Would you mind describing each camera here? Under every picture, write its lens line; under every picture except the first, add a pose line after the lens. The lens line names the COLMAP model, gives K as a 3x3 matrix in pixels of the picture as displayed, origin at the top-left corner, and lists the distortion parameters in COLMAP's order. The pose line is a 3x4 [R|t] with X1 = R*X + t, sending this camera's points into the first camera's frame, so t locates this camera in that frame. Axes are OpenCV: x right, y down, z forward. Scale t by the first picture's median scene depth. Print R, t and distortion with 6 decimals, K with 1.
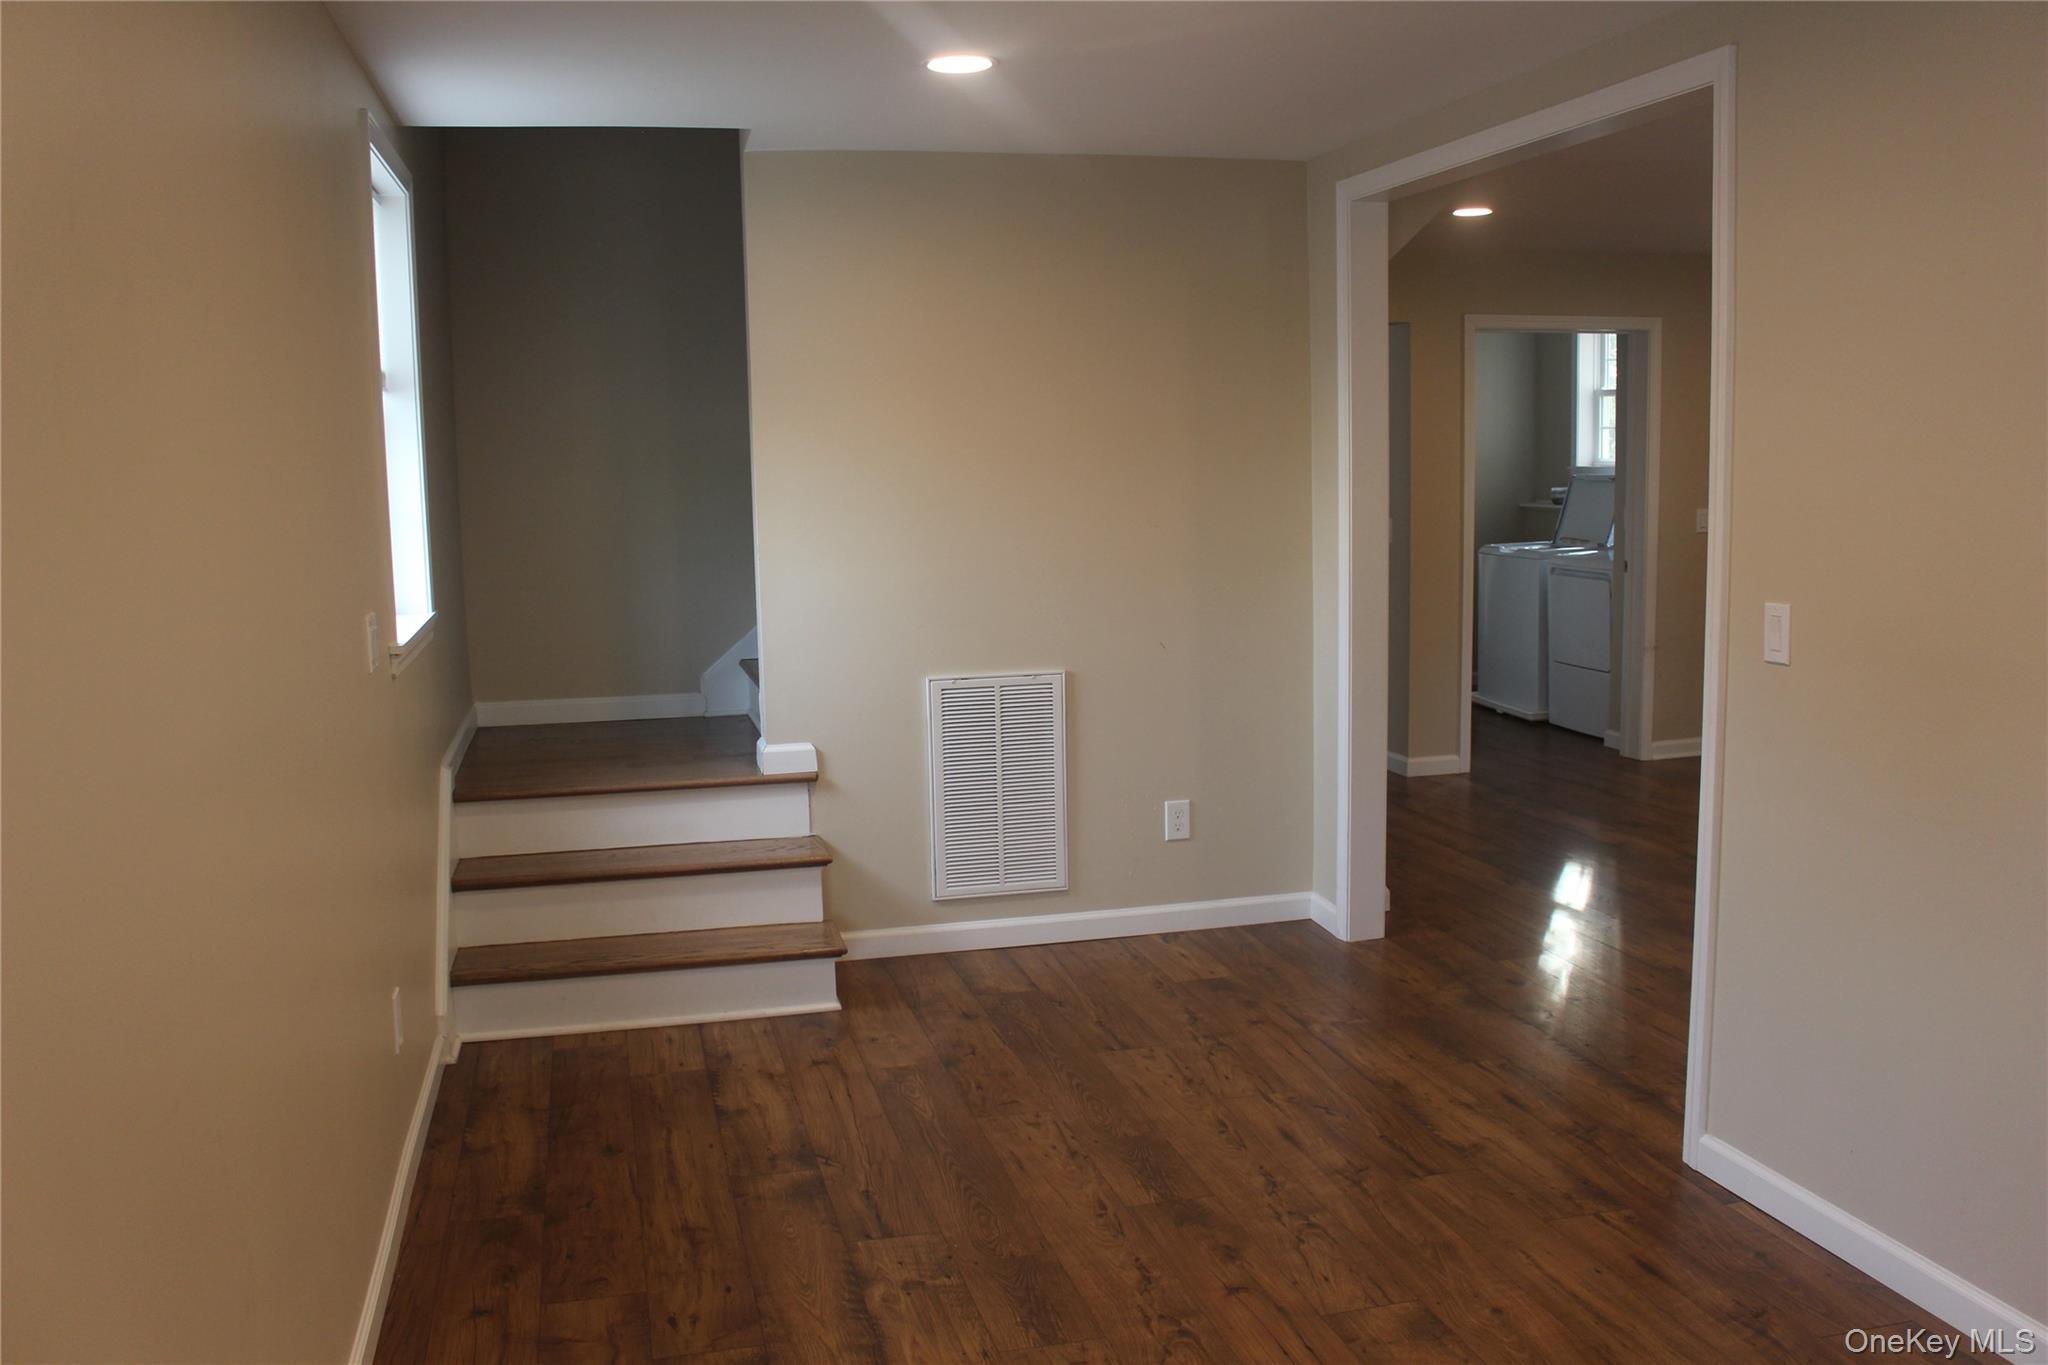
lens RADIAL K [[1680.4, 0, 1014.3], [0, 1680.4, 681.1], [0, 0, 1]] dist [-0.164265, 0.135002]
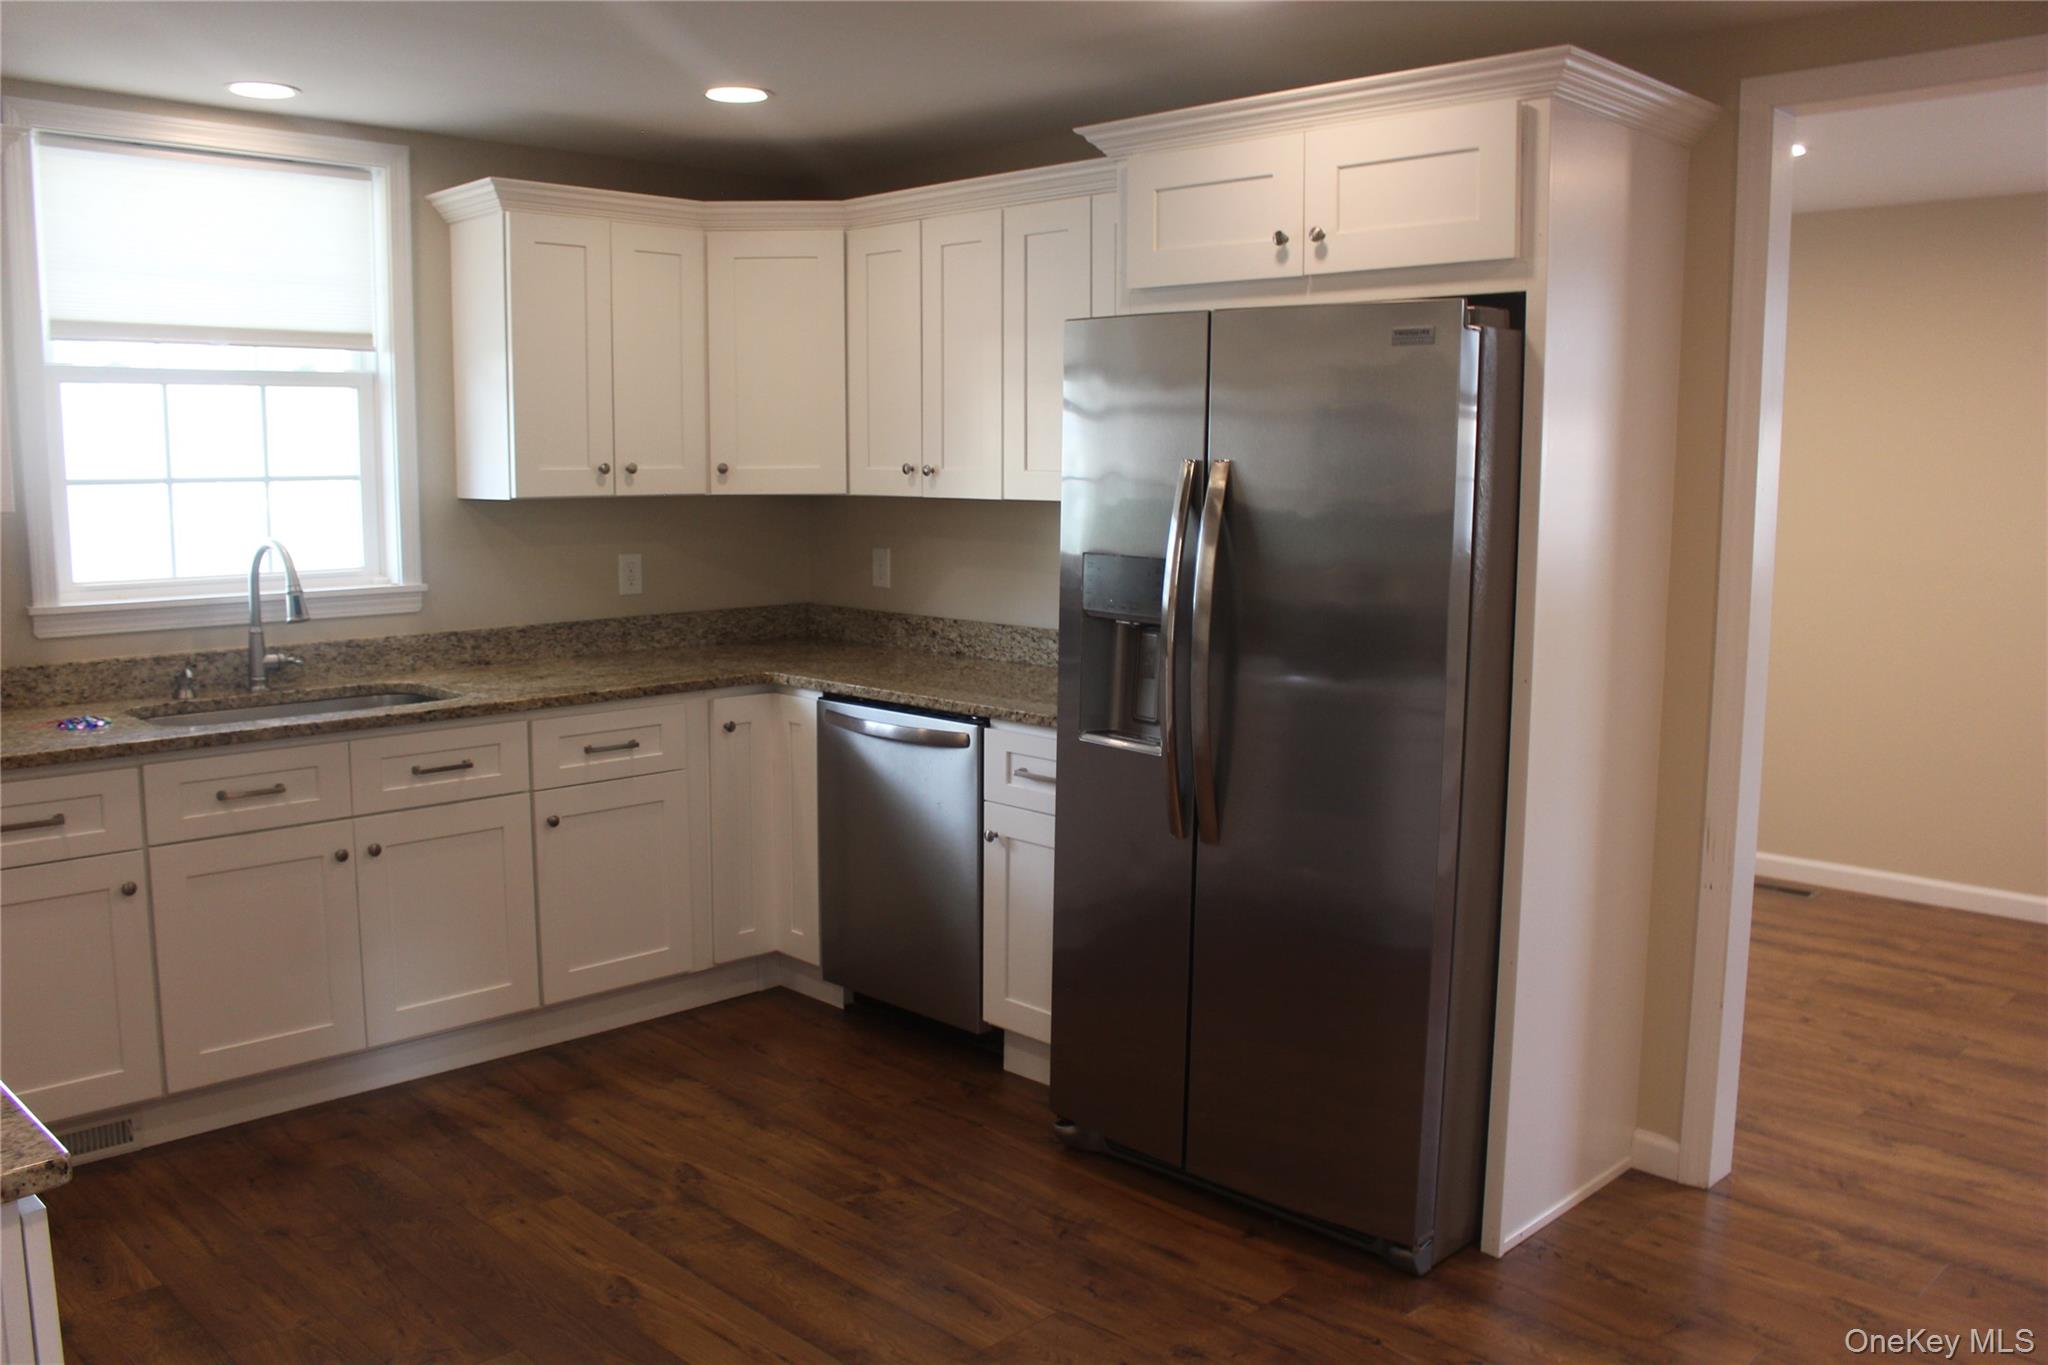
lens RADIAL K [[1680.4, 0, 1014.3], [0, 1680.4, 681.1], [0, 0, 1]] dist [-0.164265, 0.135002]
pose [[-0.856151, 0.087293, -0.509299, 1.288231], [-0.056971, 0.963672, 0.260943, -0.237692], [0.513576, 0.252422, -0.820075, 1.533136]]
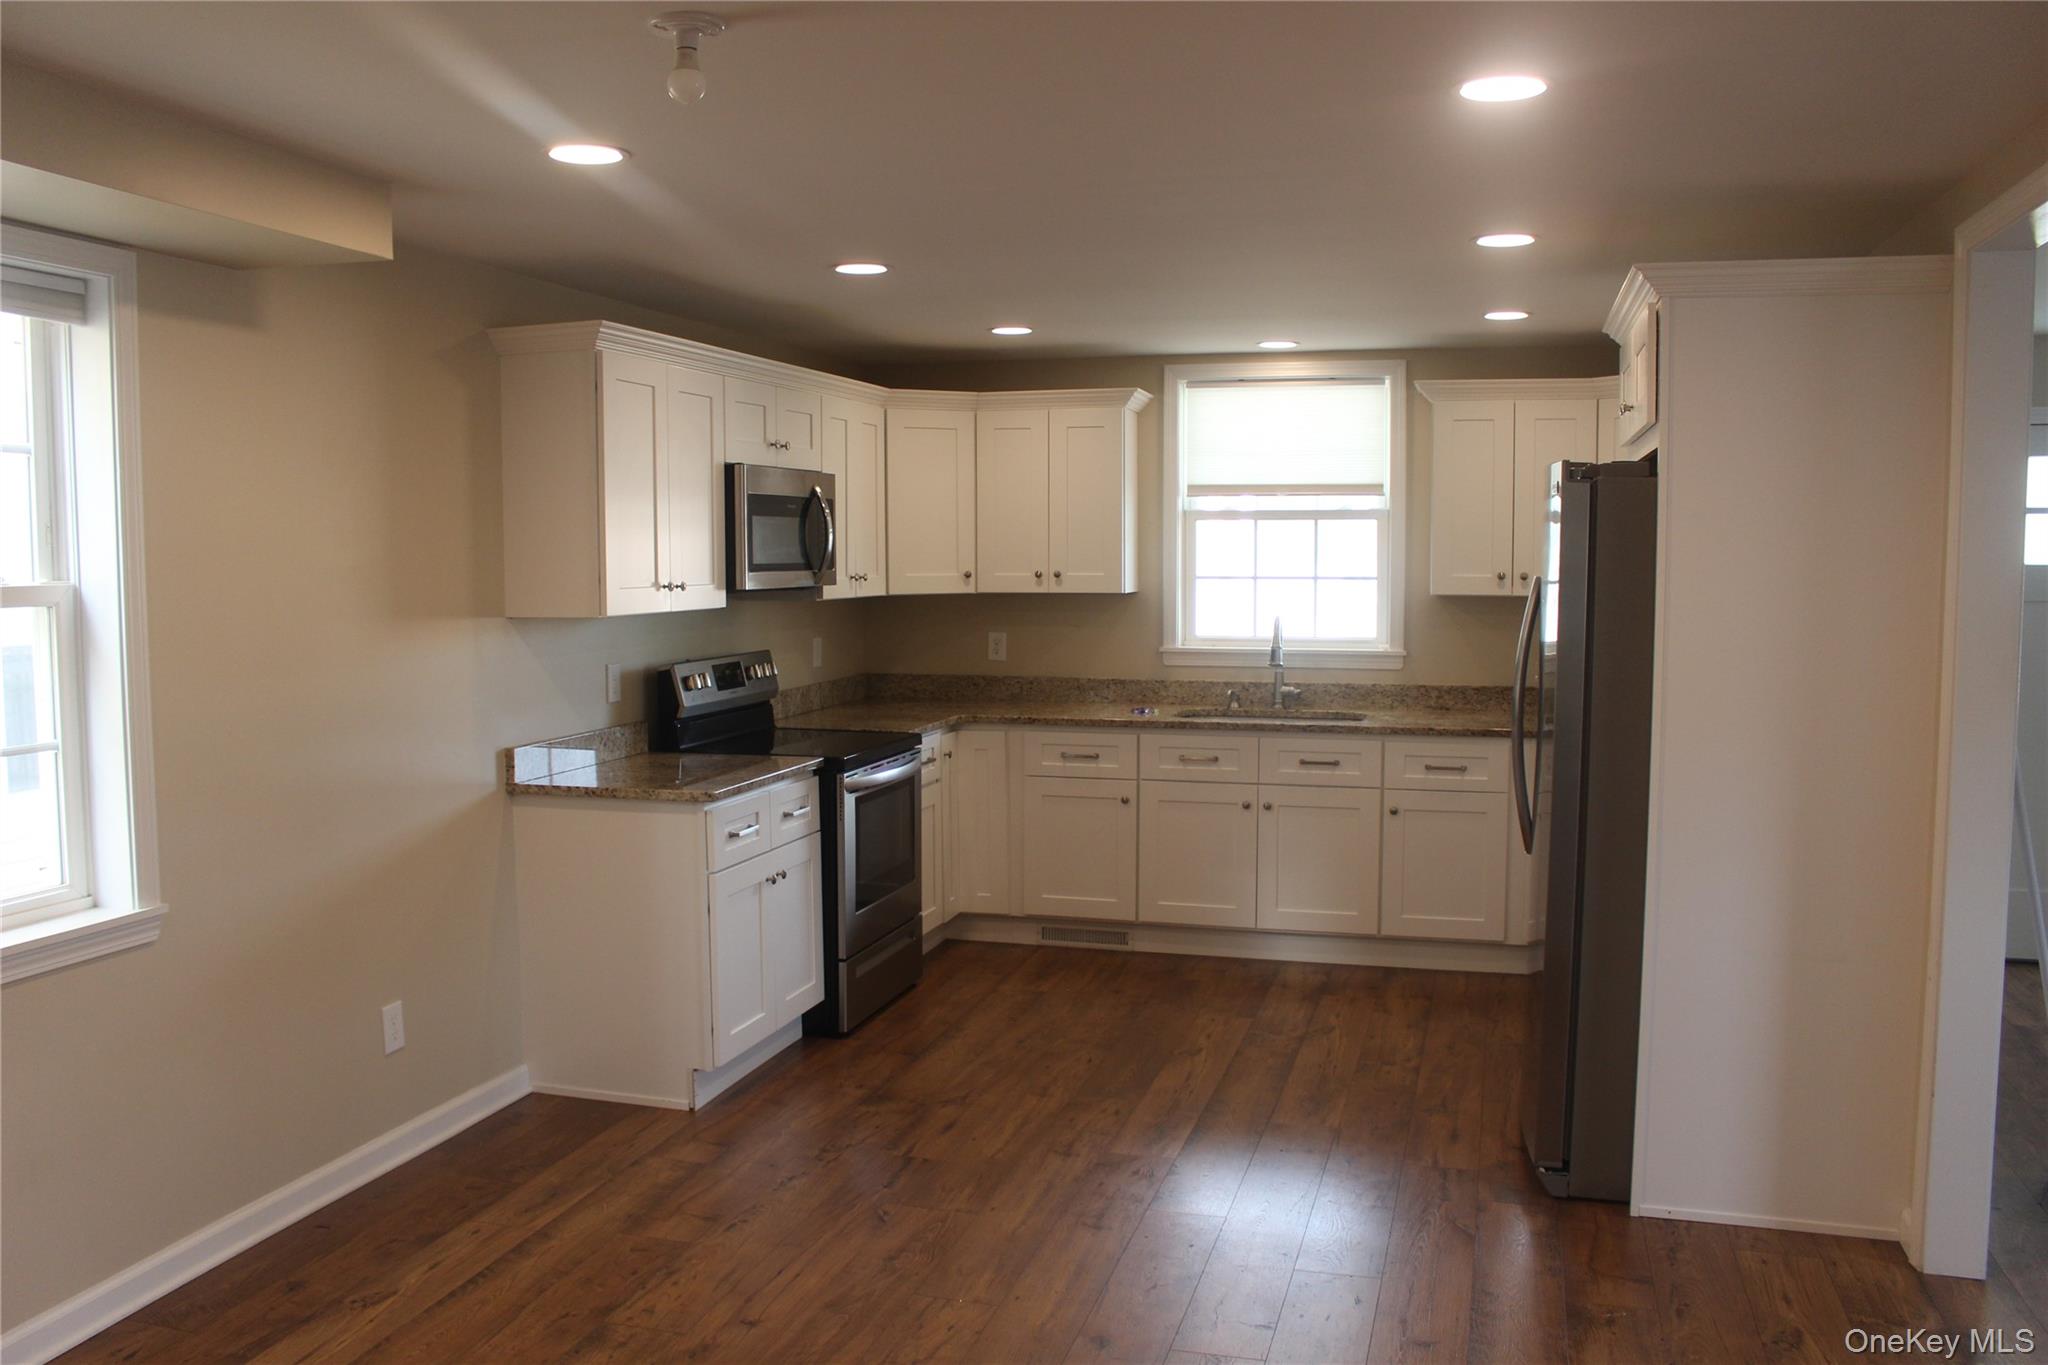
lens RADIAL K [[1680.4, 0, 1014.3], [0, 1680.4, 681.1], [0, 0, 1]] dist [-0.164265, 0.135002]
pose [[-0.864403, -0.014282, 0.502596, 0.440751], [0.091024, 0.978635, 0.184360, -0.311308], [-0.494491, 0.205109, -0.844635, 2.082043]]
